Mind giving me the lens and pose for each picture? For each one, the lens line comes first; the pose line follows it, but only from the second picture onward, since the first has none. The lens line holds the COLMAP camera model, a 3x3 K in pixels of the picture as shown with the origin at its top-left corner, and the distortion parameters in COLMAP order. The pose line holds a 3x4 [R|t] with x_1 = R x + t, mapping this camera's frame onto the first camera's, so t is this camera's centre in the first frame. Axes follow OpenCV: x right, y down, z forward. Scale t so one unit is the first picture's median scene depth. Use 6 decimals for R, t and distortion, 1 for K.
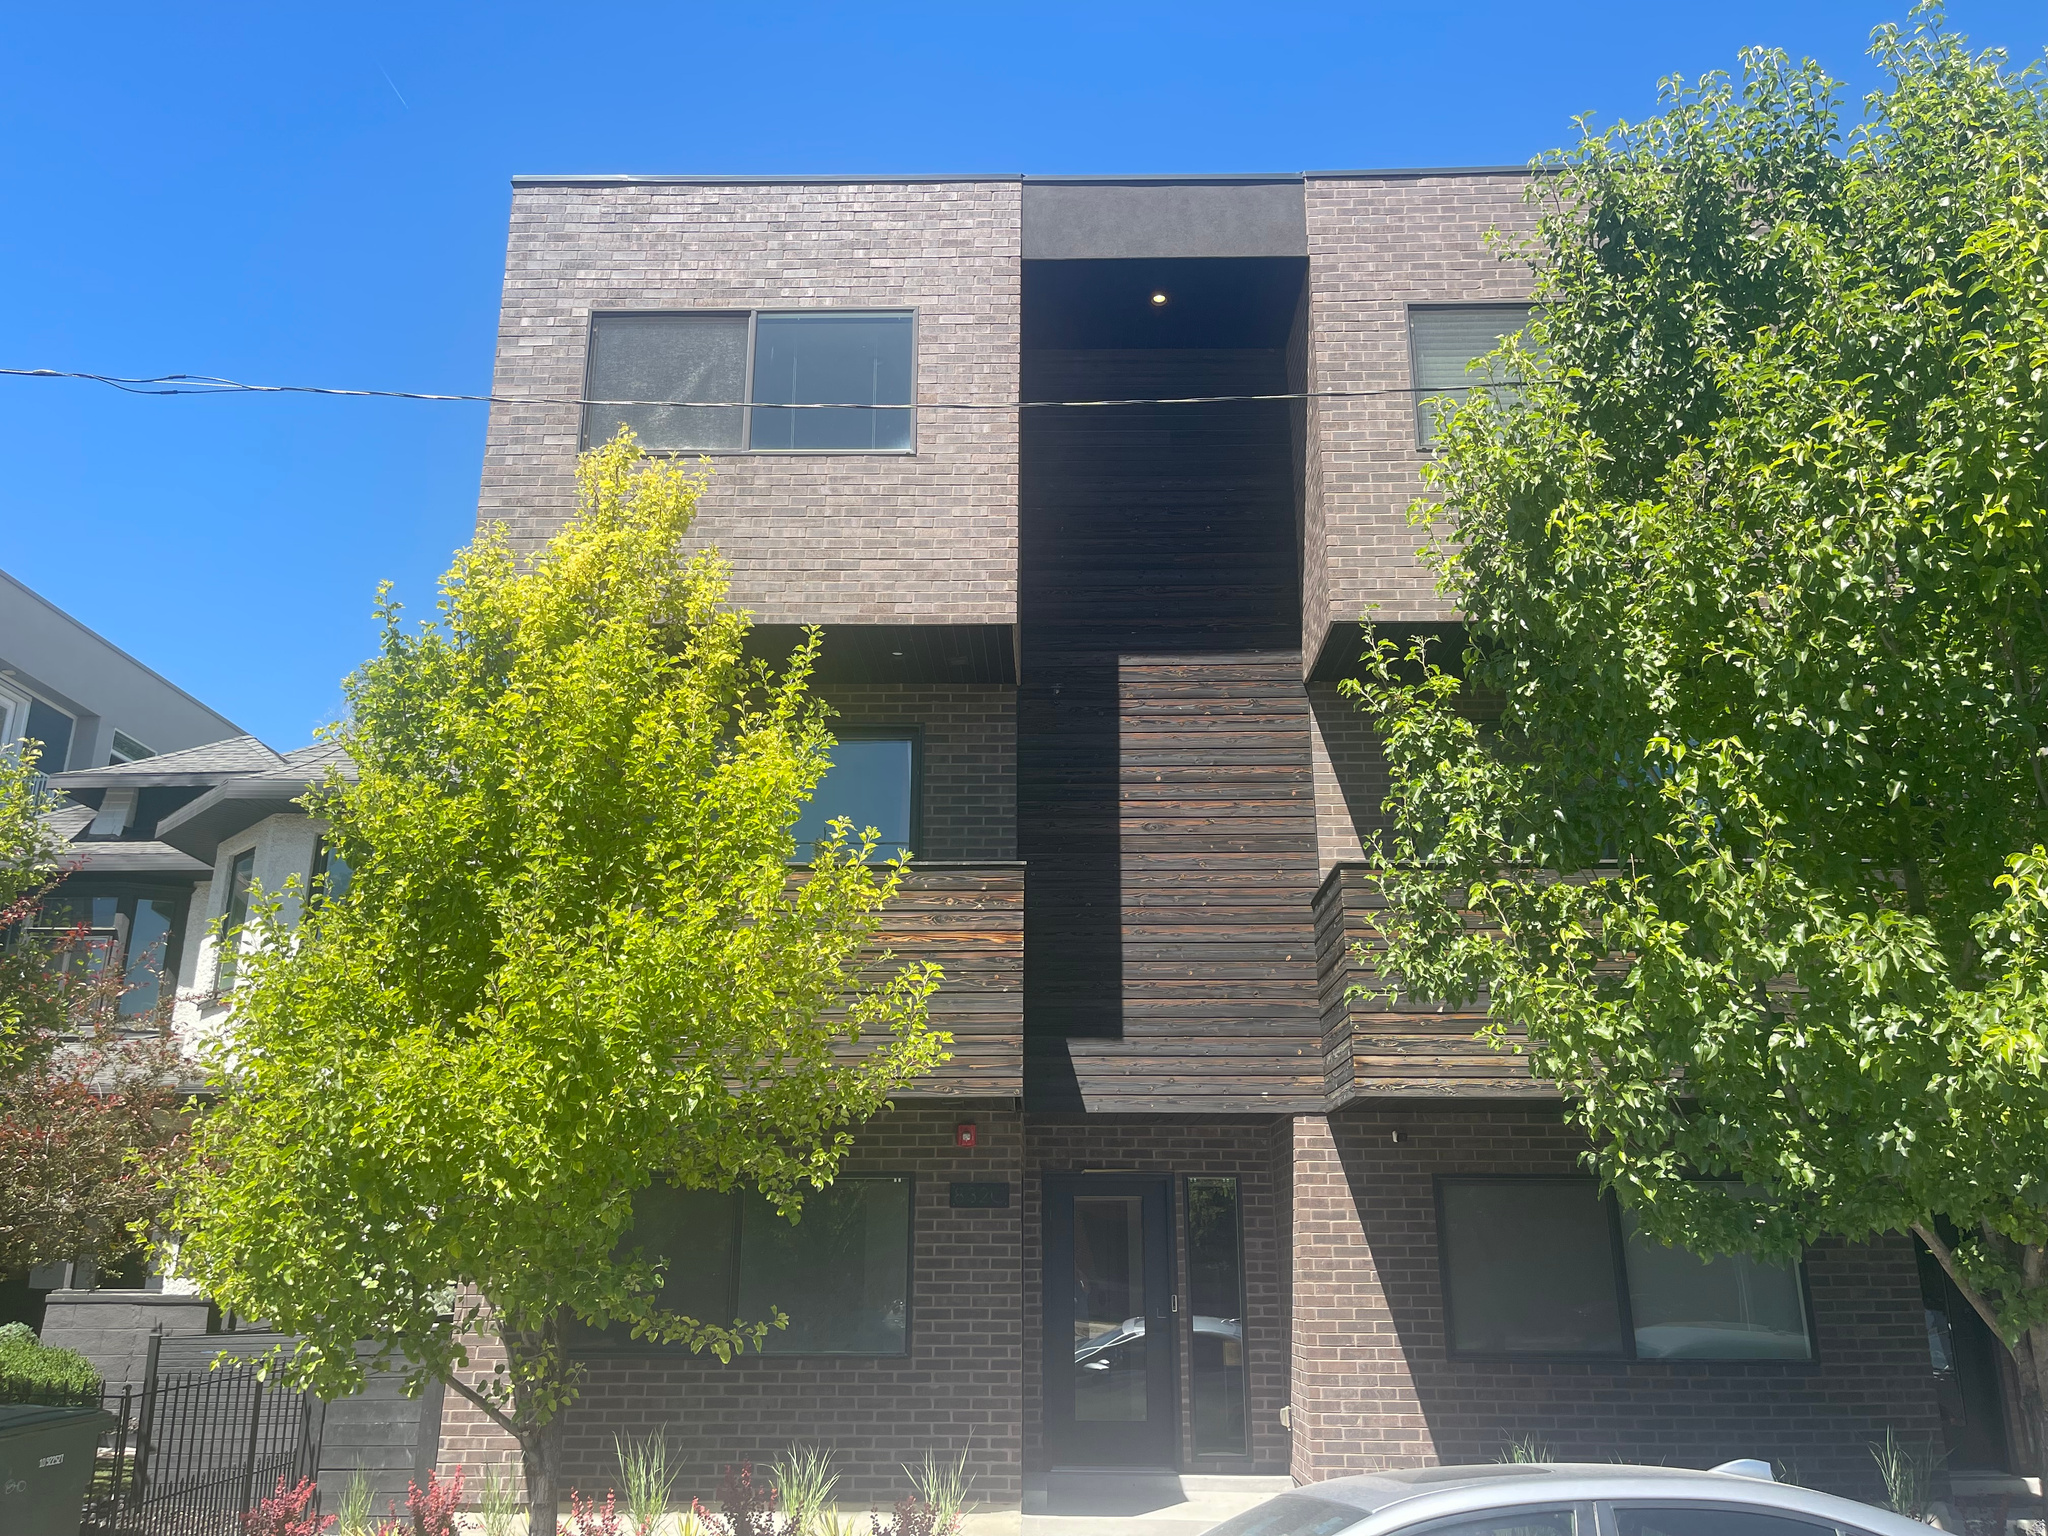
lens RADIAL K [[1536.7, 0, 1026.4], [0, 1536.7, 777.3], [0, 0, 1]] dist [0.048893, -0.006430]
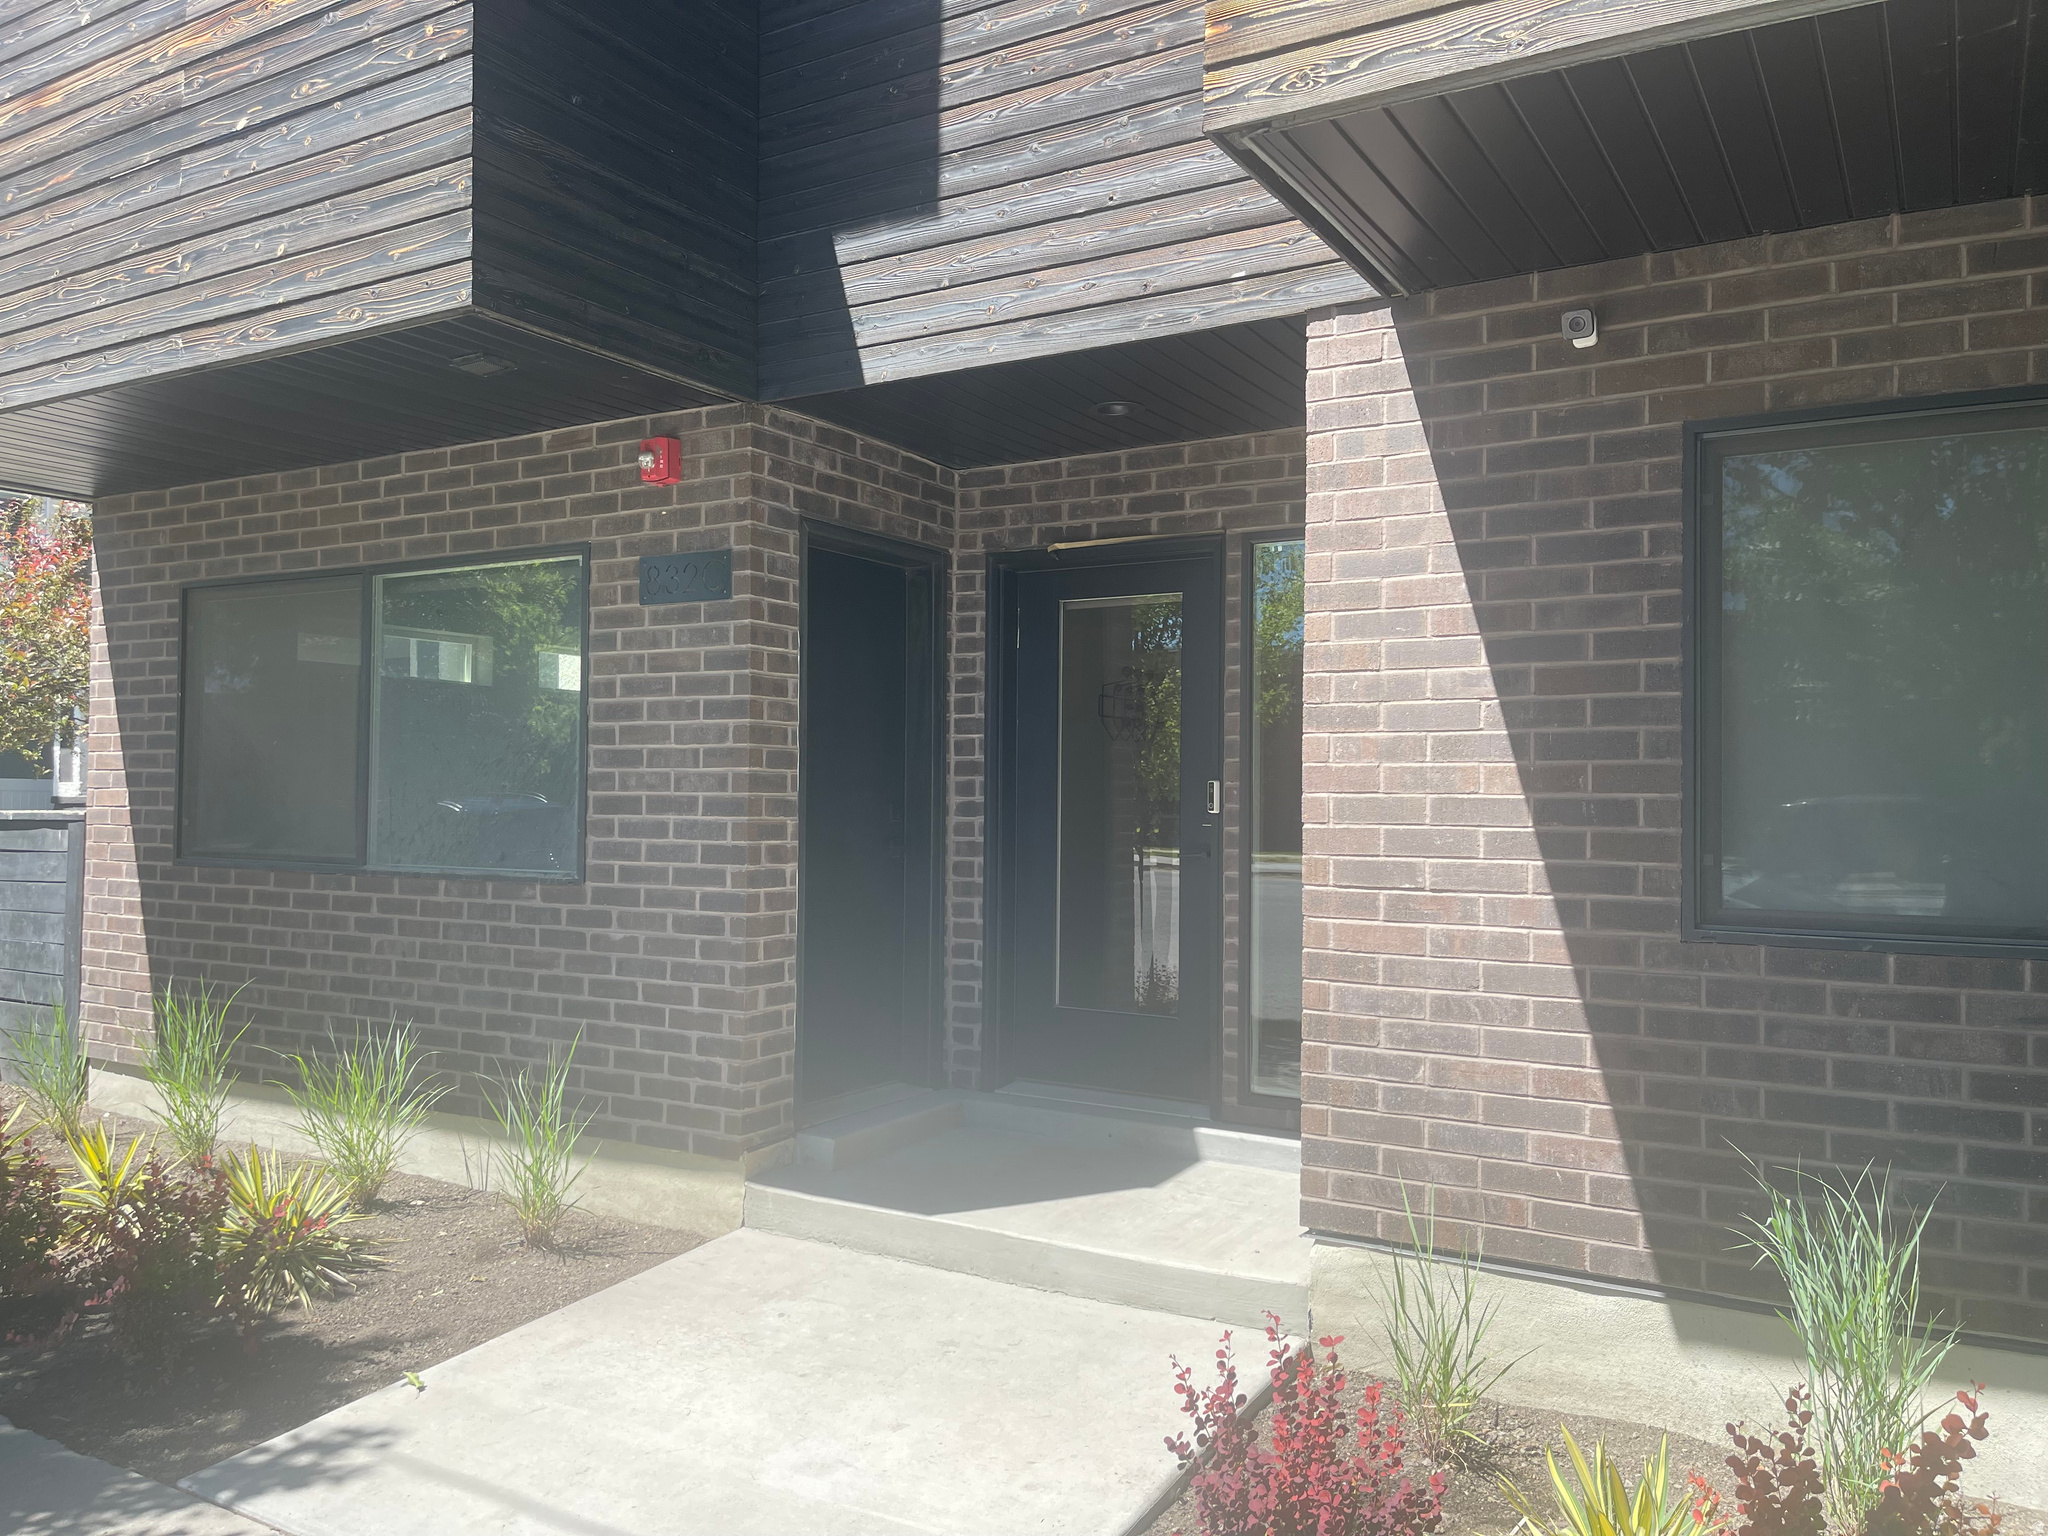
lens RADIAL K [[1536.7, 0, 1024.7], [0, 1536.7, 758.2], [0, 0, 1]] dist [0.048893, -0.006430]
pose [[0.869010, -0.007305, -0.494740, 0.310573], [0.142128, 0.961438, 0.235452, 0.230729], [0.473942, -0.274926, 0.836537, 0.639479]]
